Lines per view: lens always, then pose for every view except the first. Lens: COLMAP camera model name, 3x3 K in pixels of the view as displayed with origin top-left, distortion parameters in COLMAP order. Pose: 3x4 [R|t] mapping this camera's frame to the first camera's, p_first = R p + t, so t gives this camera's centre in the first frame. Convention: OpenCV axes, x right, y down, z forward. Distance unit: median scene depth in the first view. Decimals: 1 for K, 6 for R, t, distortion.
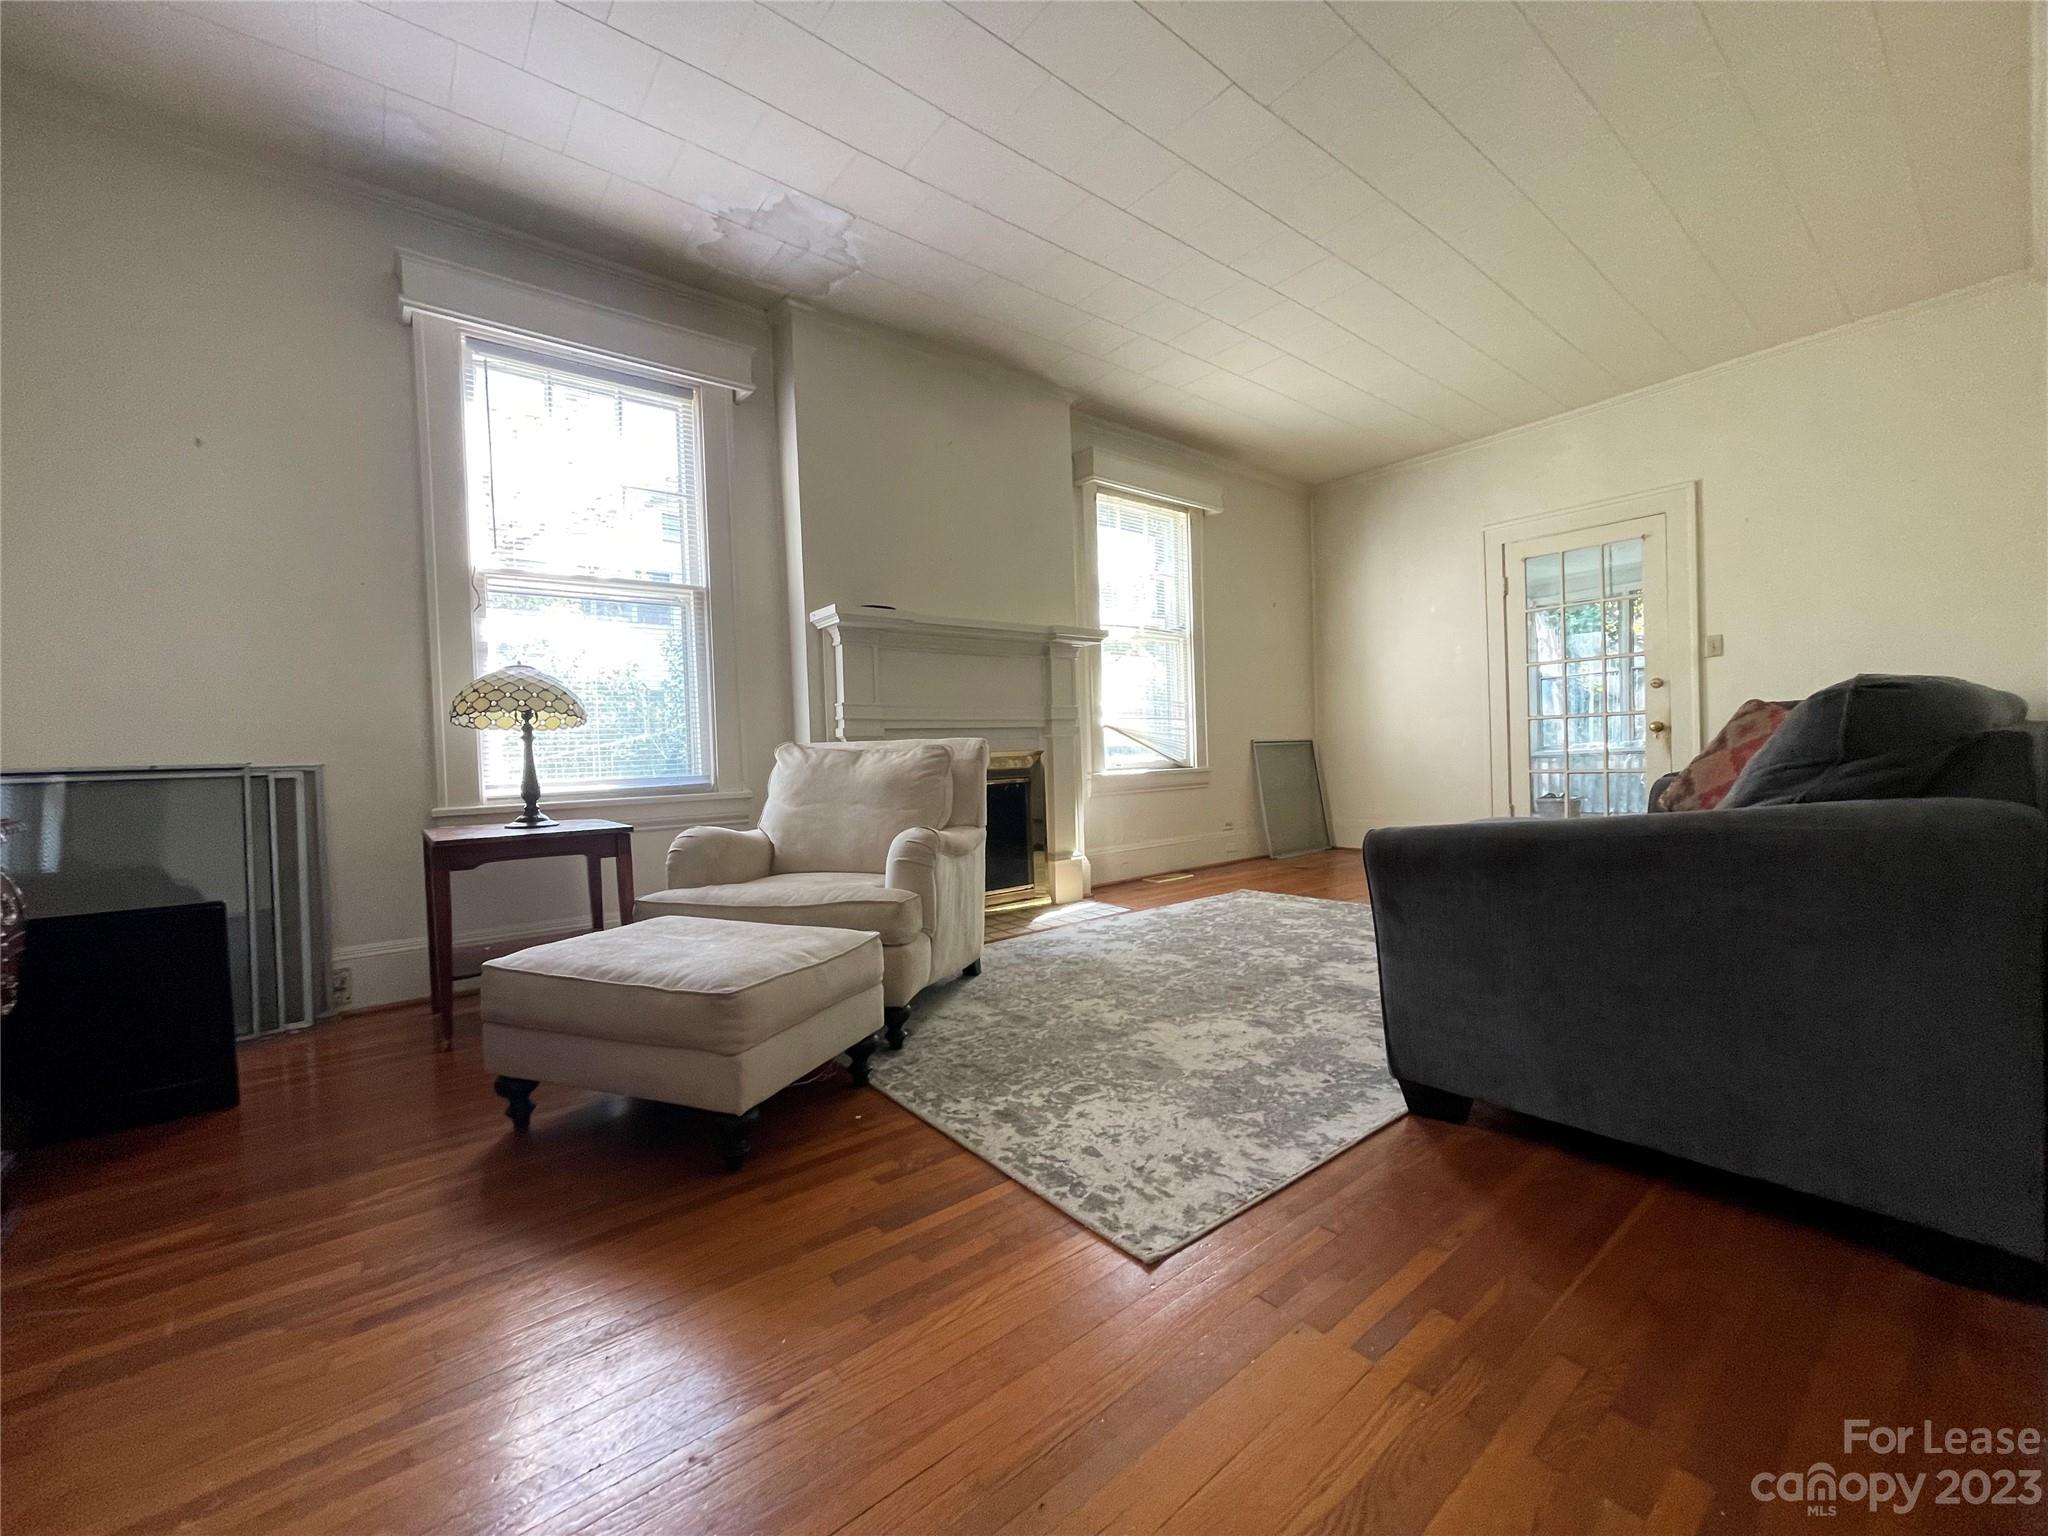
lens RADIAL K [[825.1, 0, 1024.4], [0, 825.1, 766.7], [0, 0, 1]] dist [-0.002026, -0.000021]
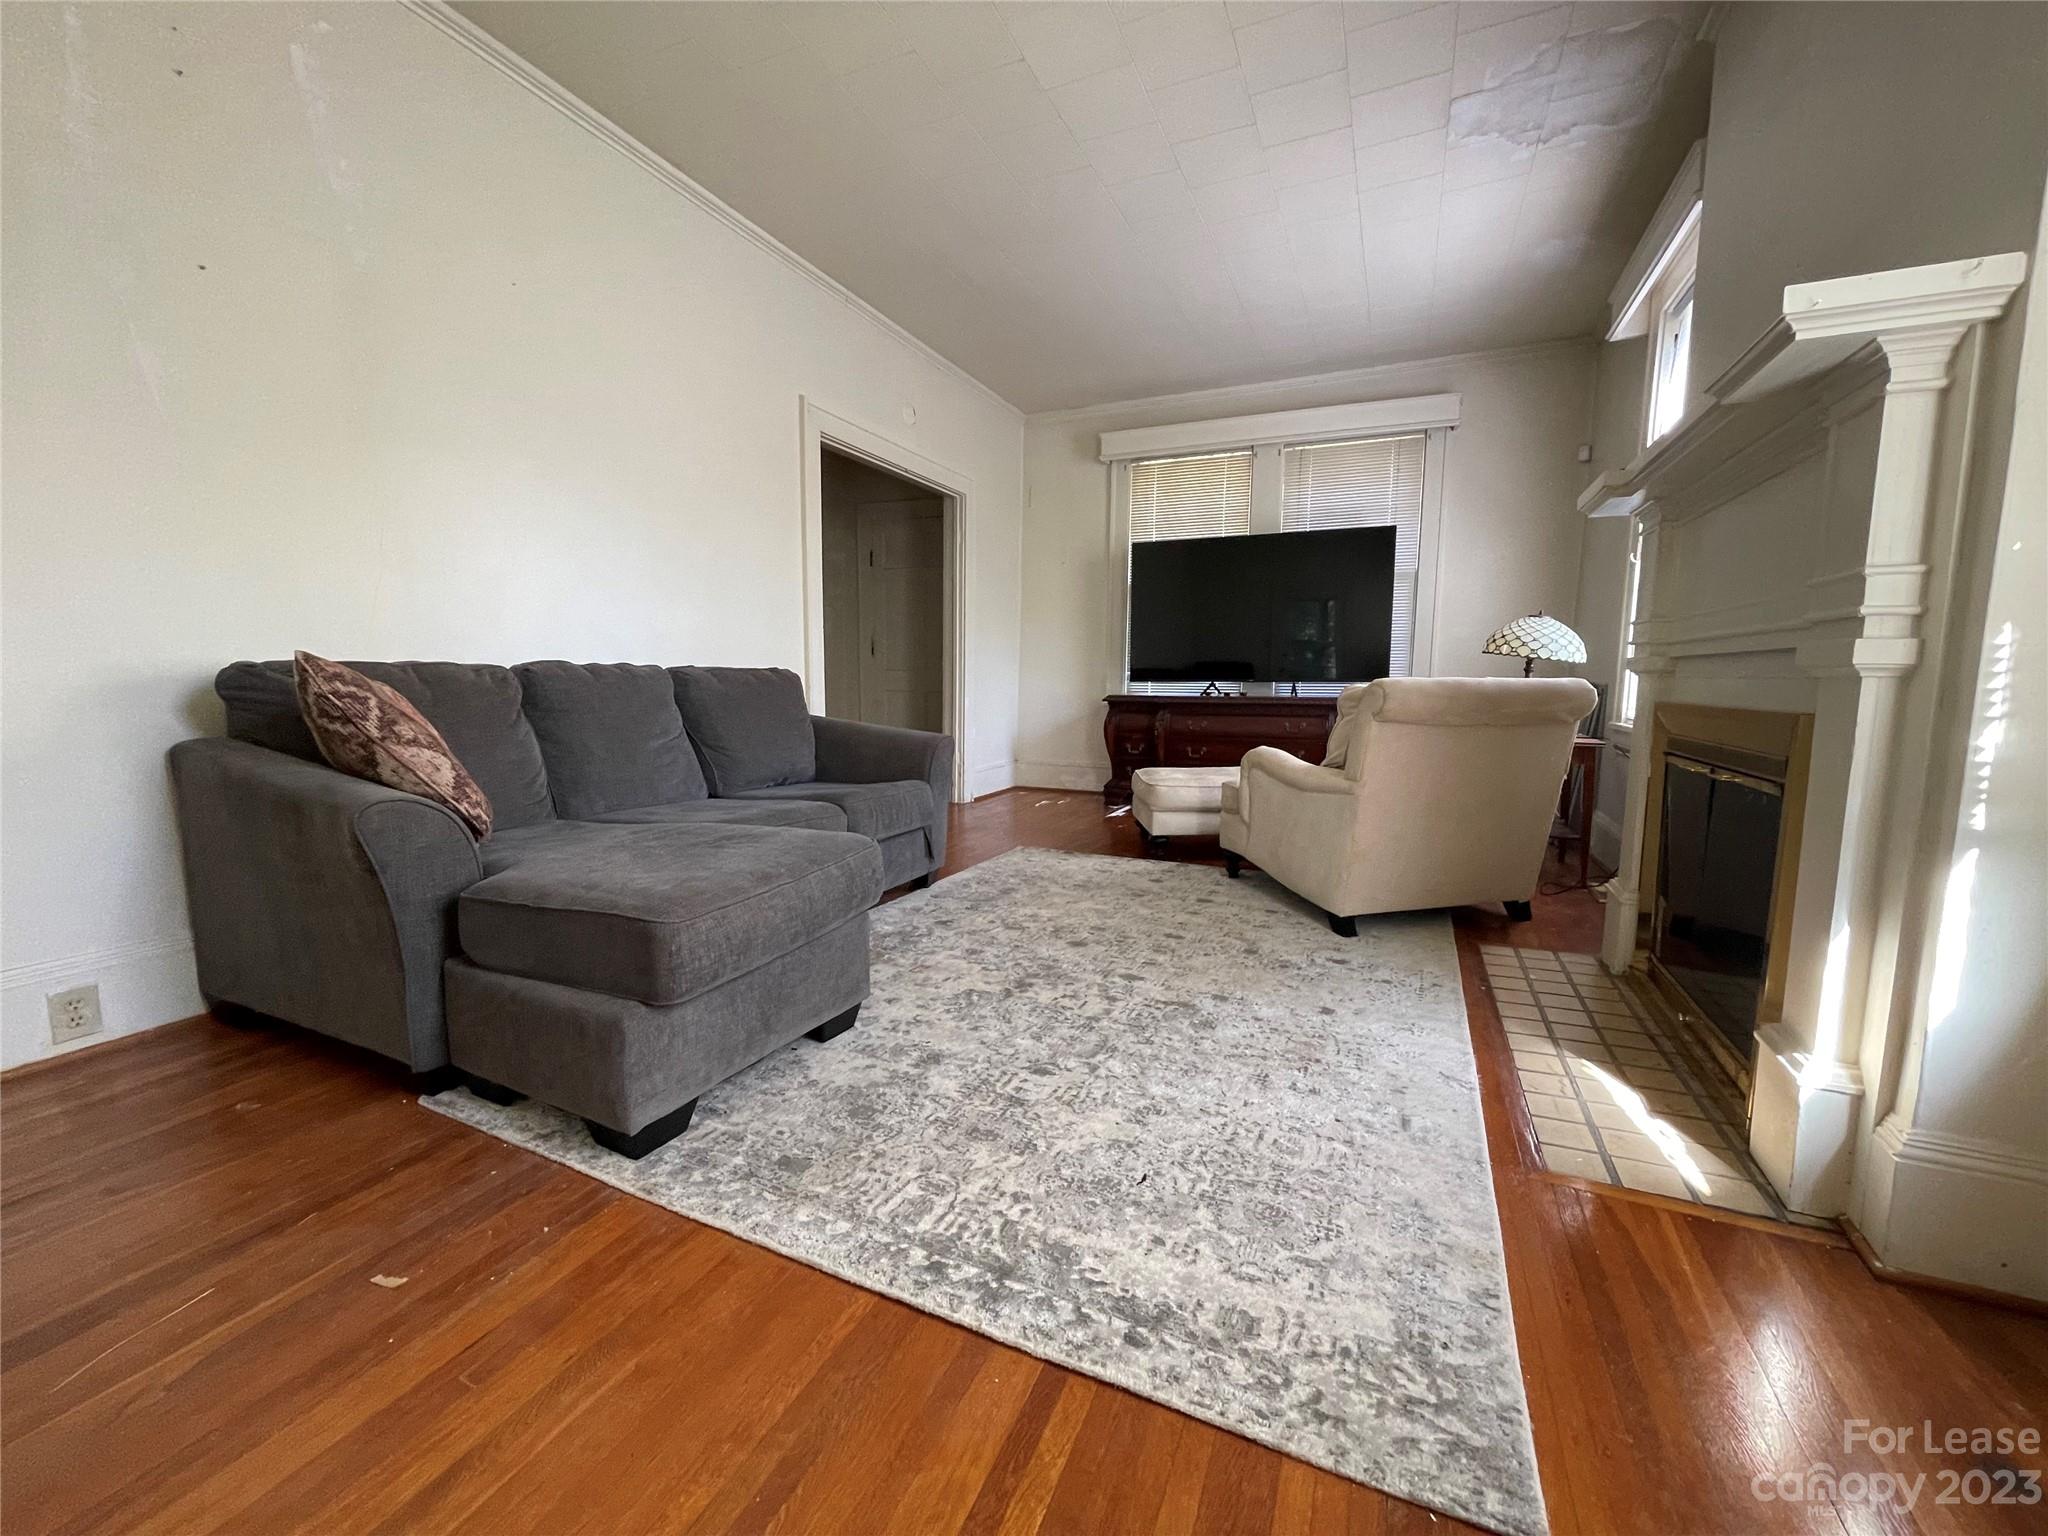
lens RADIAL K [[825.1, 0, 1025.1], [0, 825.1, 766.5], [0, 0, 1]] dist [-0.002026, -0.000021]
pose [[-0.893613, 0.089077, -0.439911, 0.531553], [0.028006, 0.989265, 0.143424, -0.075335], [0.447964, 0.115845, -0.886515, 1.860517]]
